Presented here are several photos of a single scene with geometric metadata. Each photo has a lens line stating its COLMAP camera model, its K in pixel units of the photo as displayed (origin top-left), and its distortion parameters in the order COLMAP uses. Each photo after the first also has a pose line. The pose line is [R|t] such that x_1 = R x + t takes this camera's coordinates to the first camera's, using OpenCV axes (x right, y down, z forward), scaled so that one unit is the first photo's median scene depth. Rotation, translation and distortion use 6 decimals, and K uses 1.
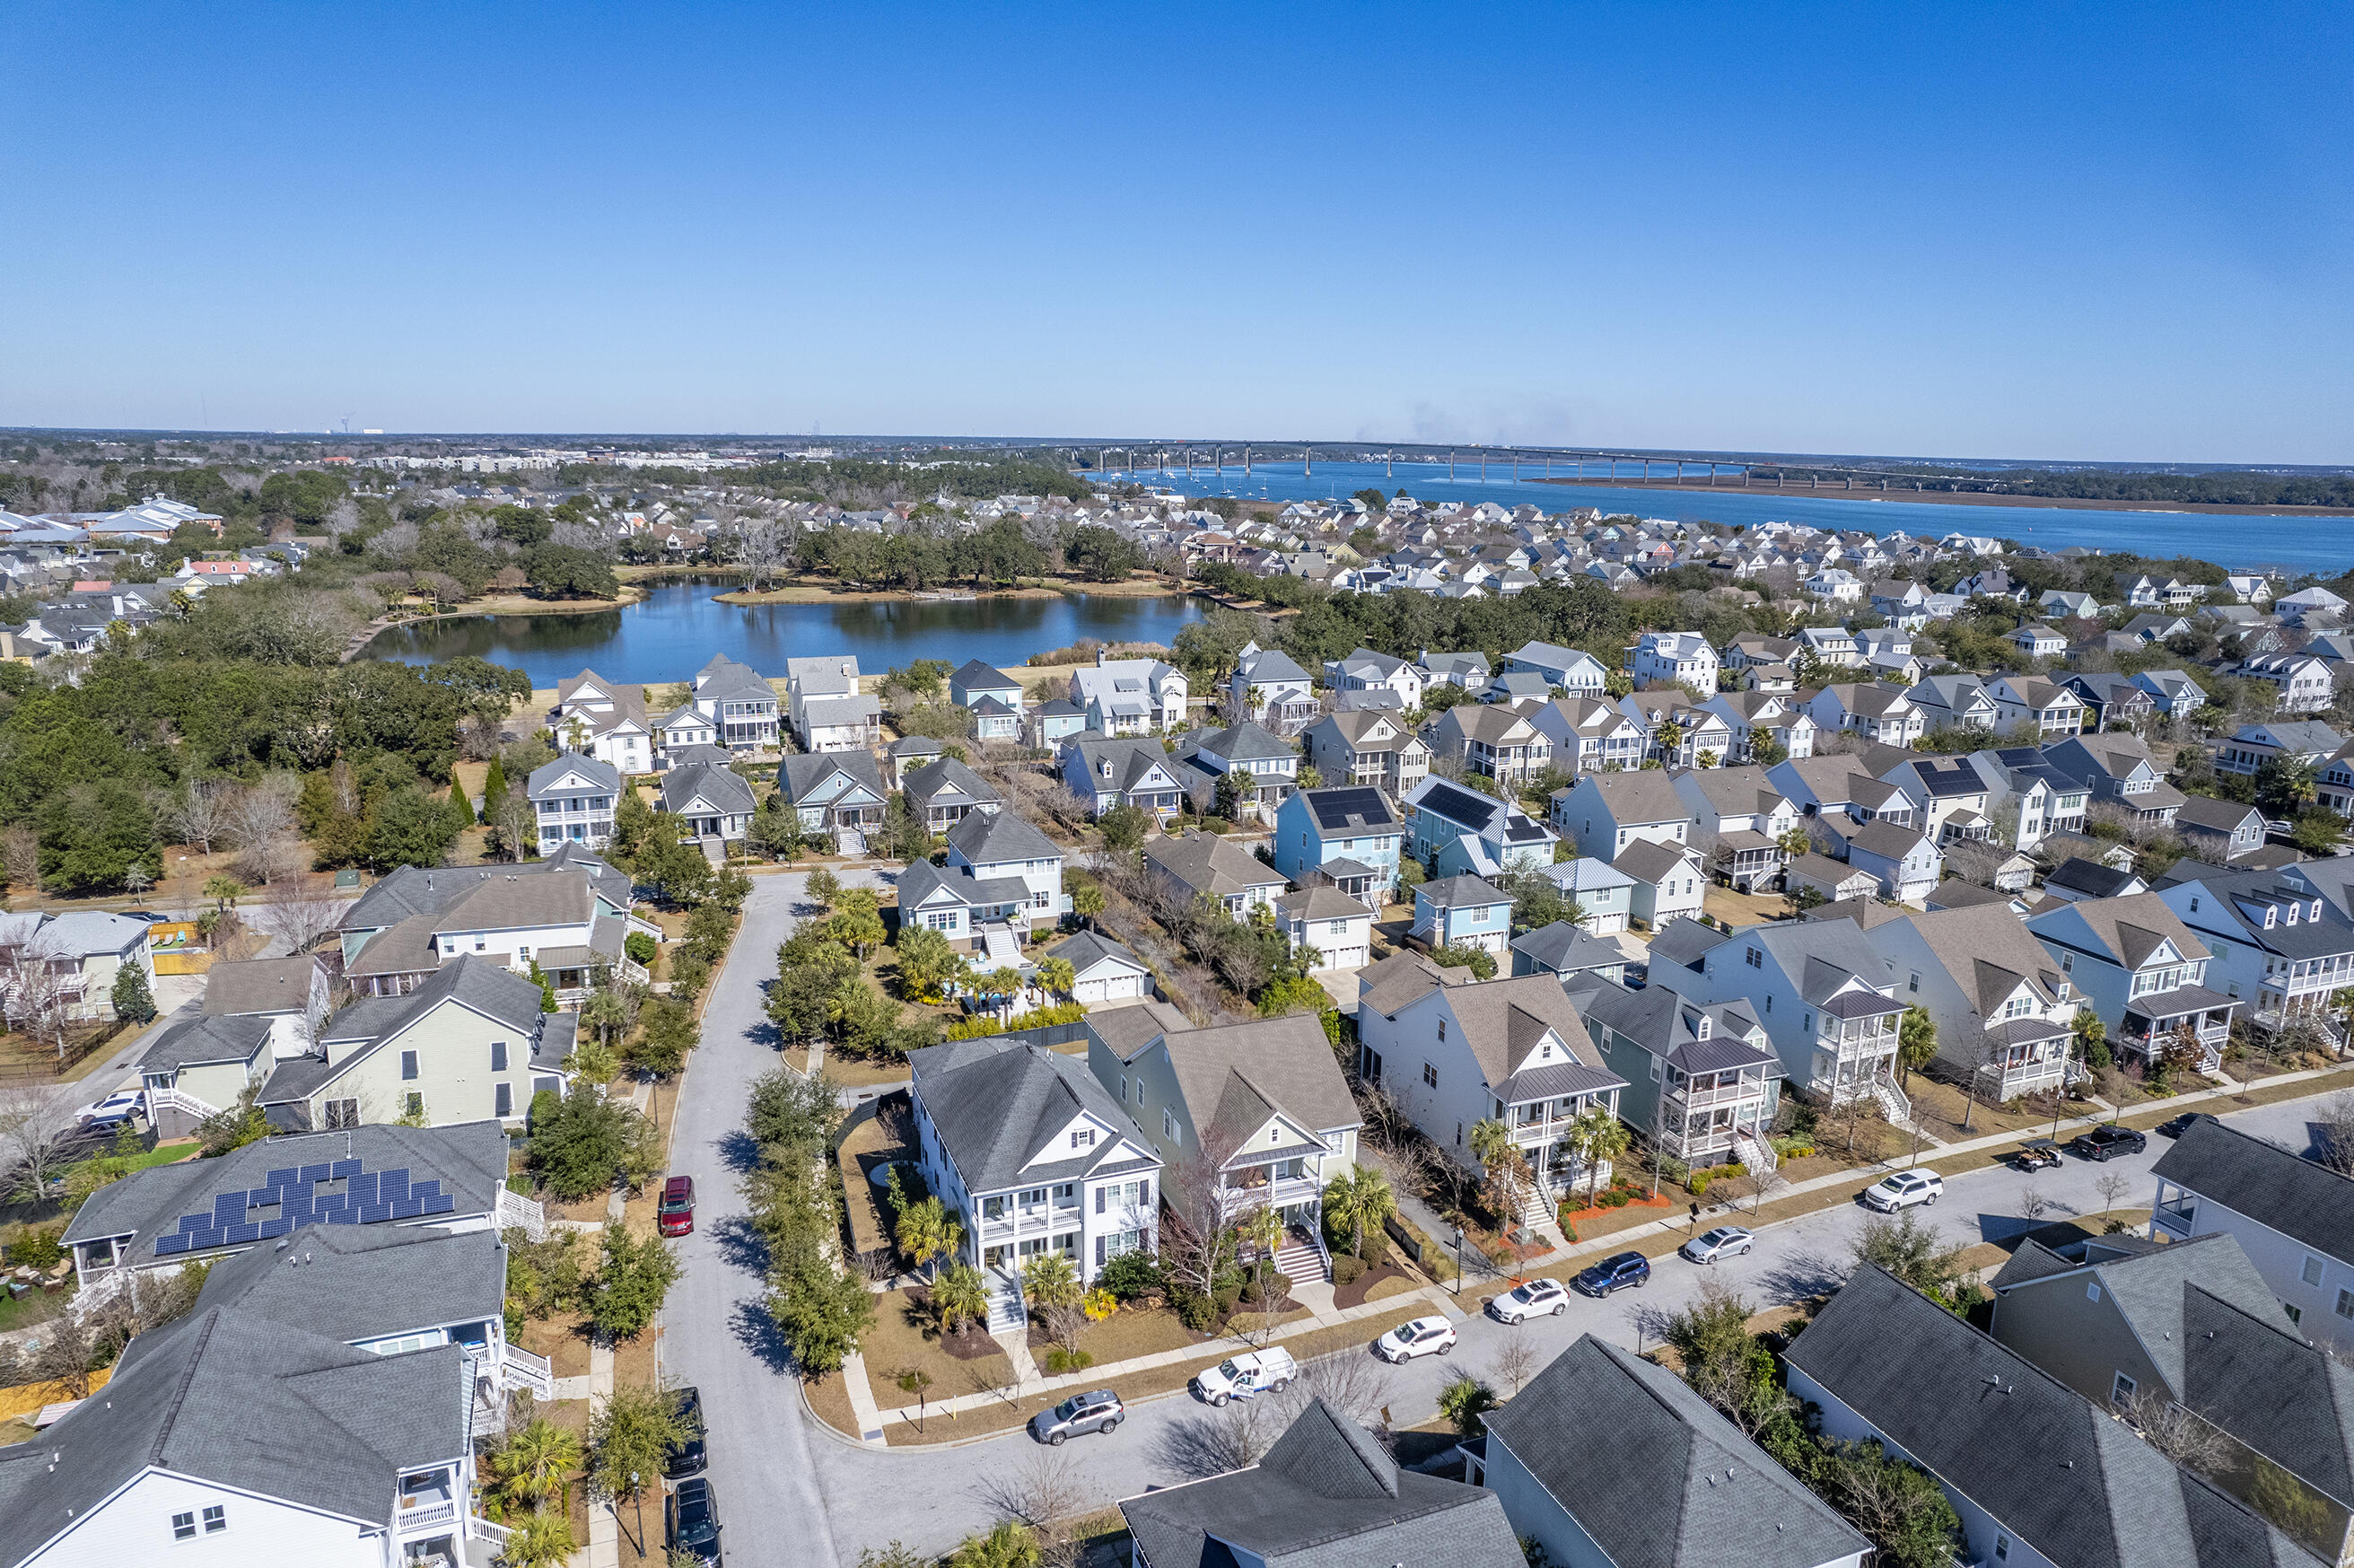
lens RADIAL K [[1504.9, 0, 1181.7], [0, 1504.9, 797.5], [0, 0, 1]] dist [-0.074152, 0.064352]
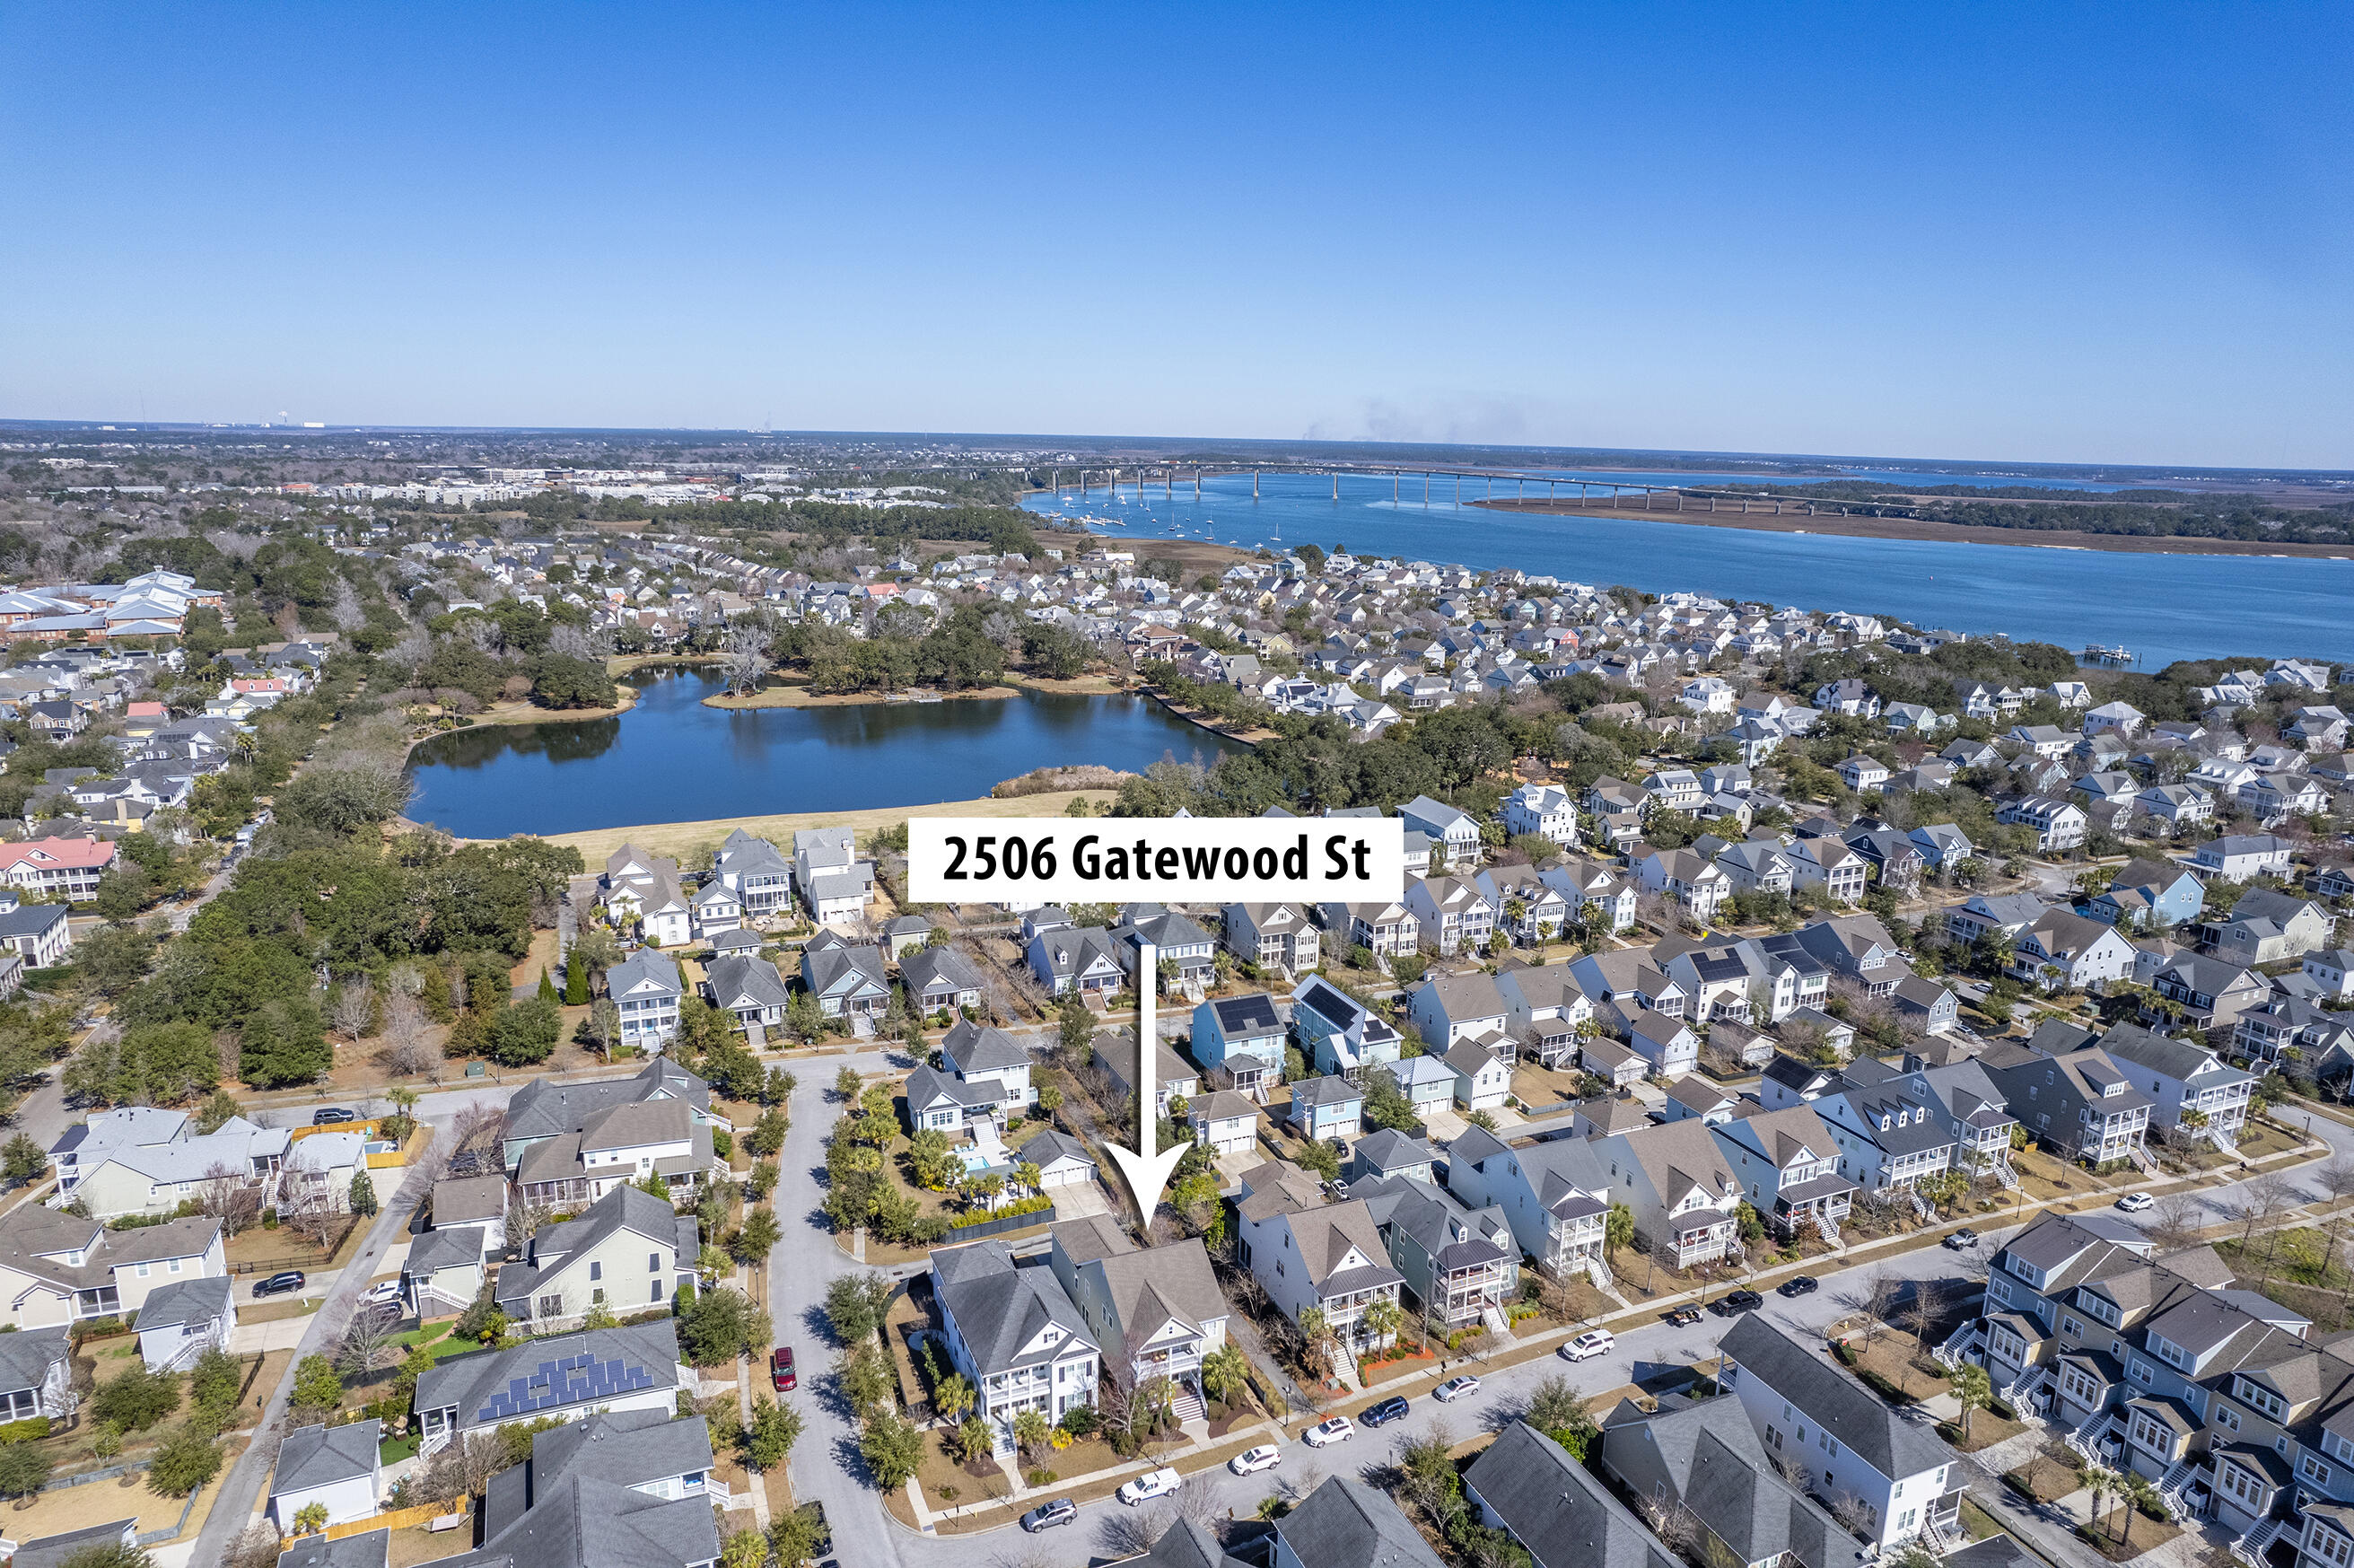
lens RADIAL K [[1504.9, 0, 1181.7], [0, 1504.9, 797.5], [0, 0, 1]] dist [-0.074152, 0.064352]
pose [[0.999508, -0.001698, 0.031312, 0.014774], [0.001577, 0.999991, 0.003870, -0.208230], [-0.031318, -0.003818, 0.999502, -0.352054]]
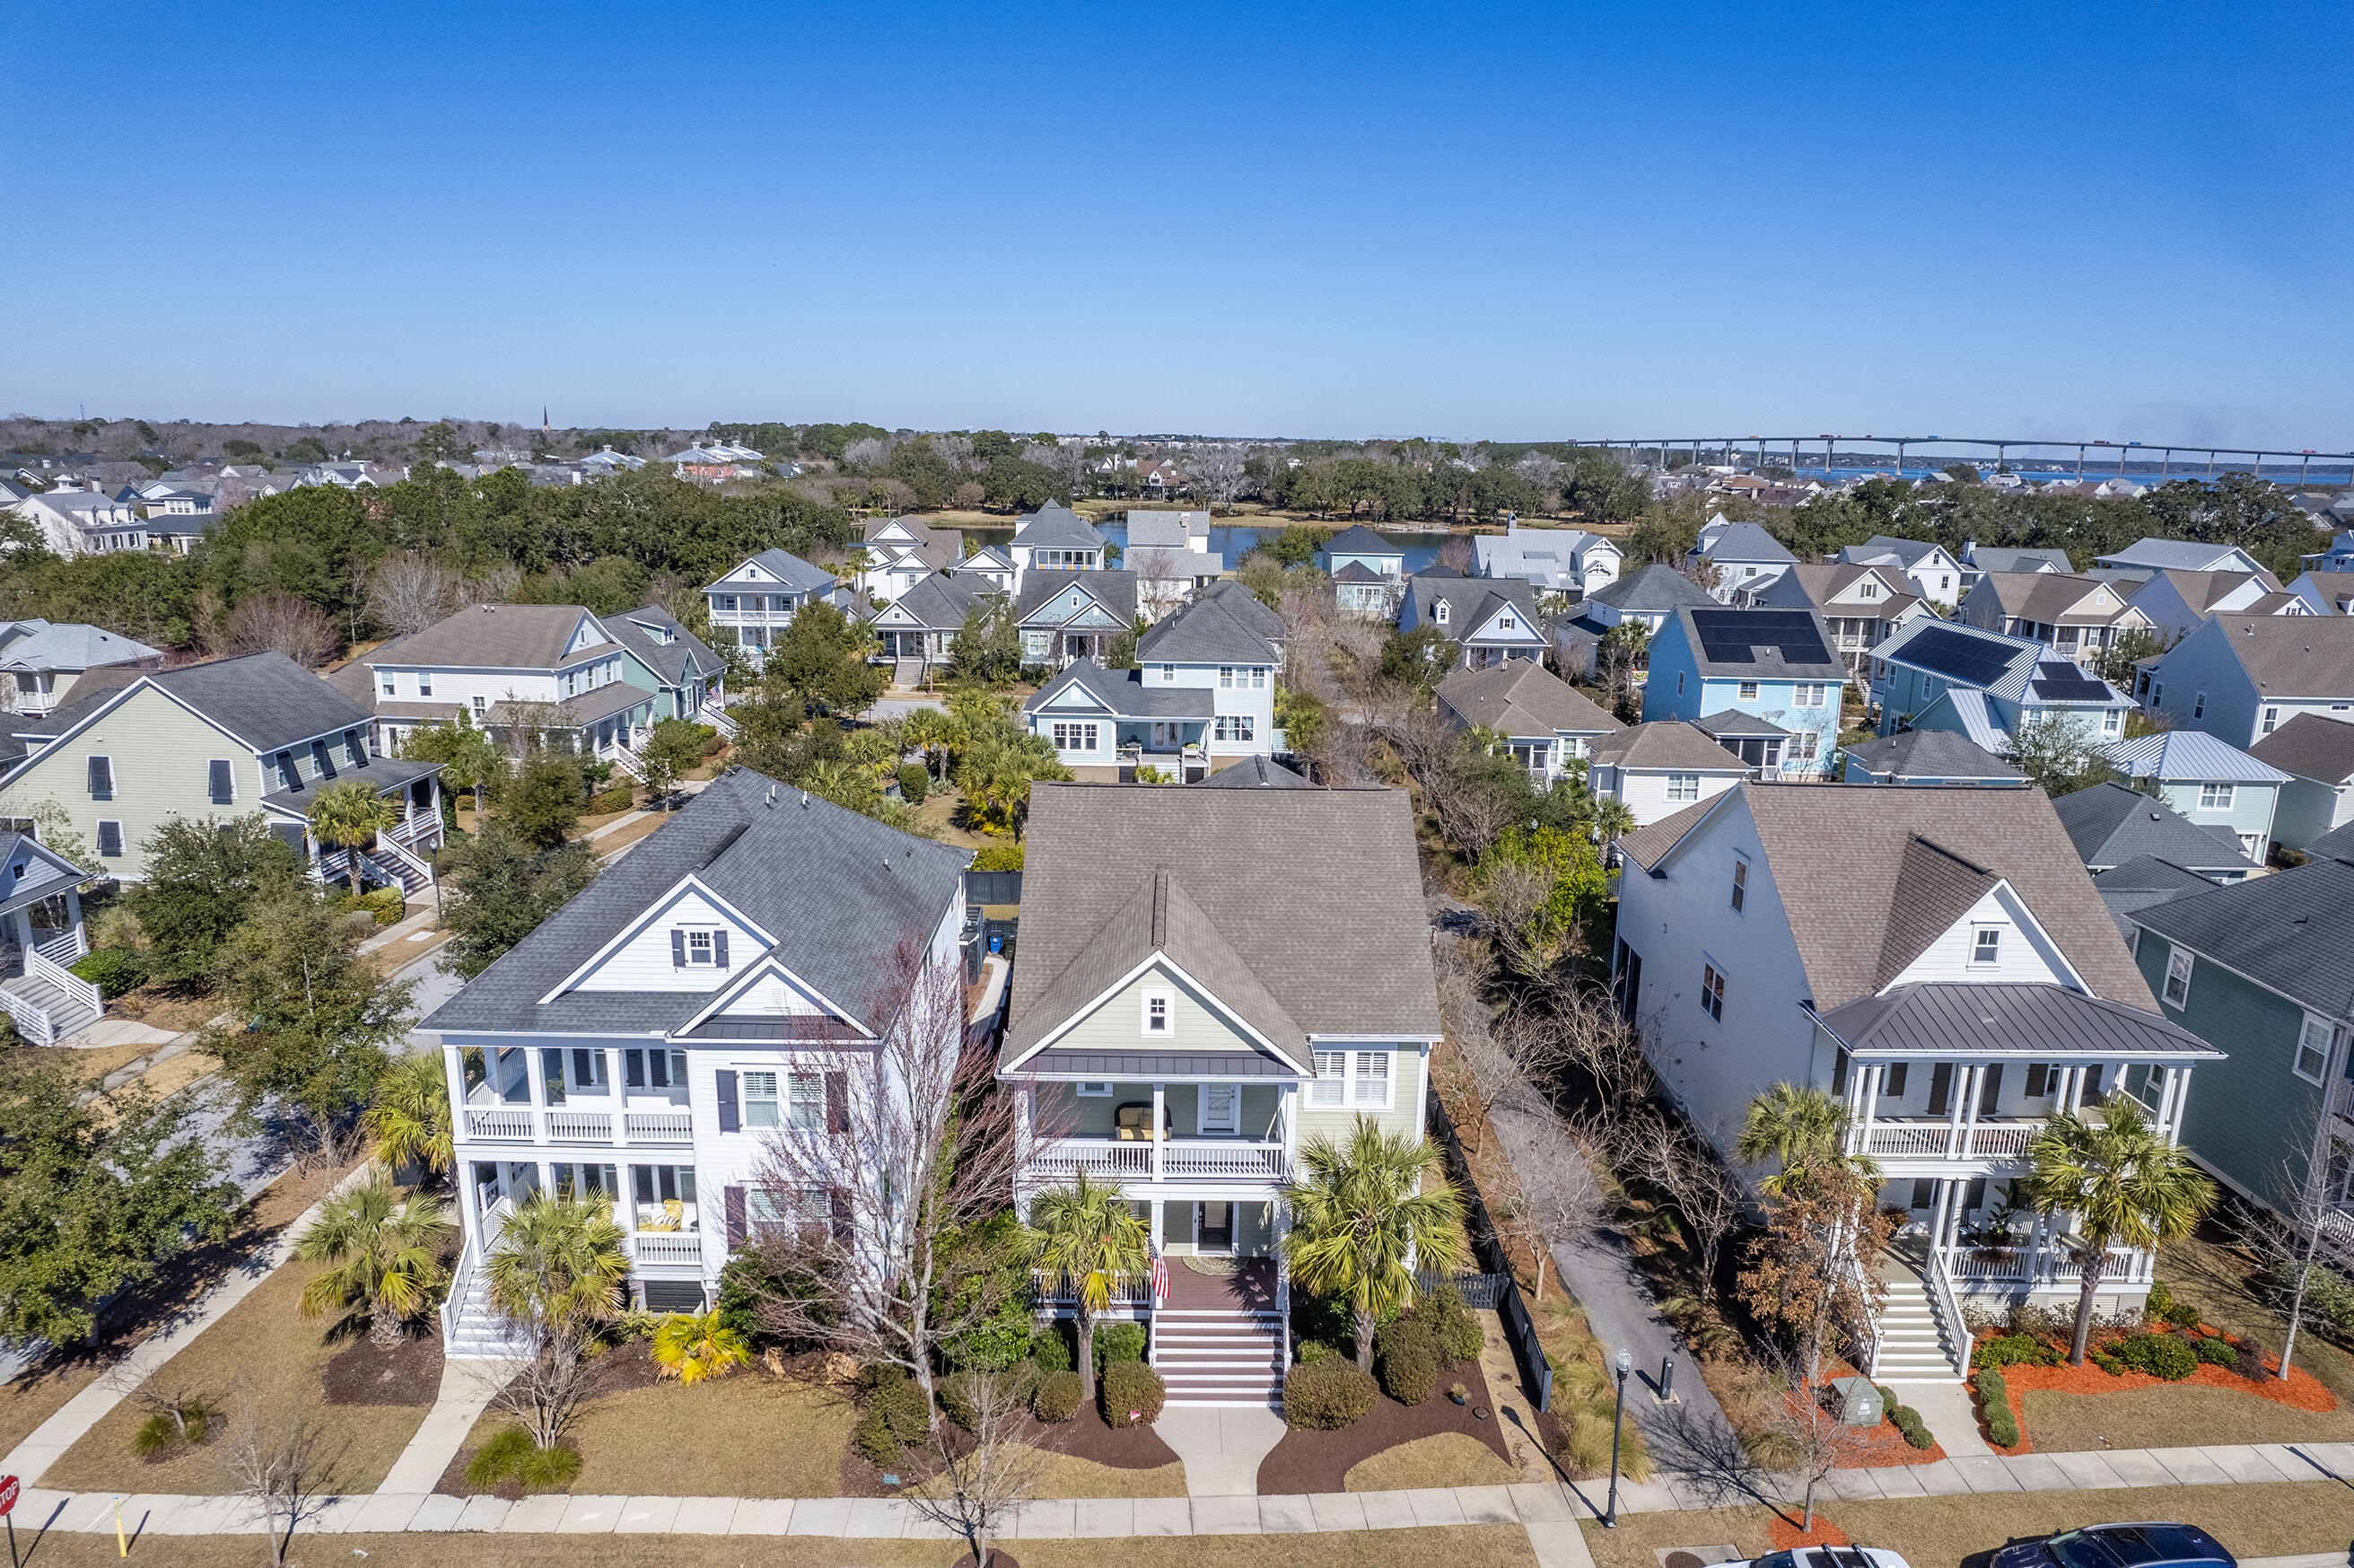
lens RADIAL K [[1504.9, 0, 1181.7], [0, 1504.9, 797.5], [0, 0, 1]] dist [-0.074152, 0.064352]
pose [[0.933905, 0.083733, -0.347579, 0.119584], [-0.086240, 0.996240, 0.008281, 0.098124], [0.346965, 0.022241, 0.937614, 0.375337]]
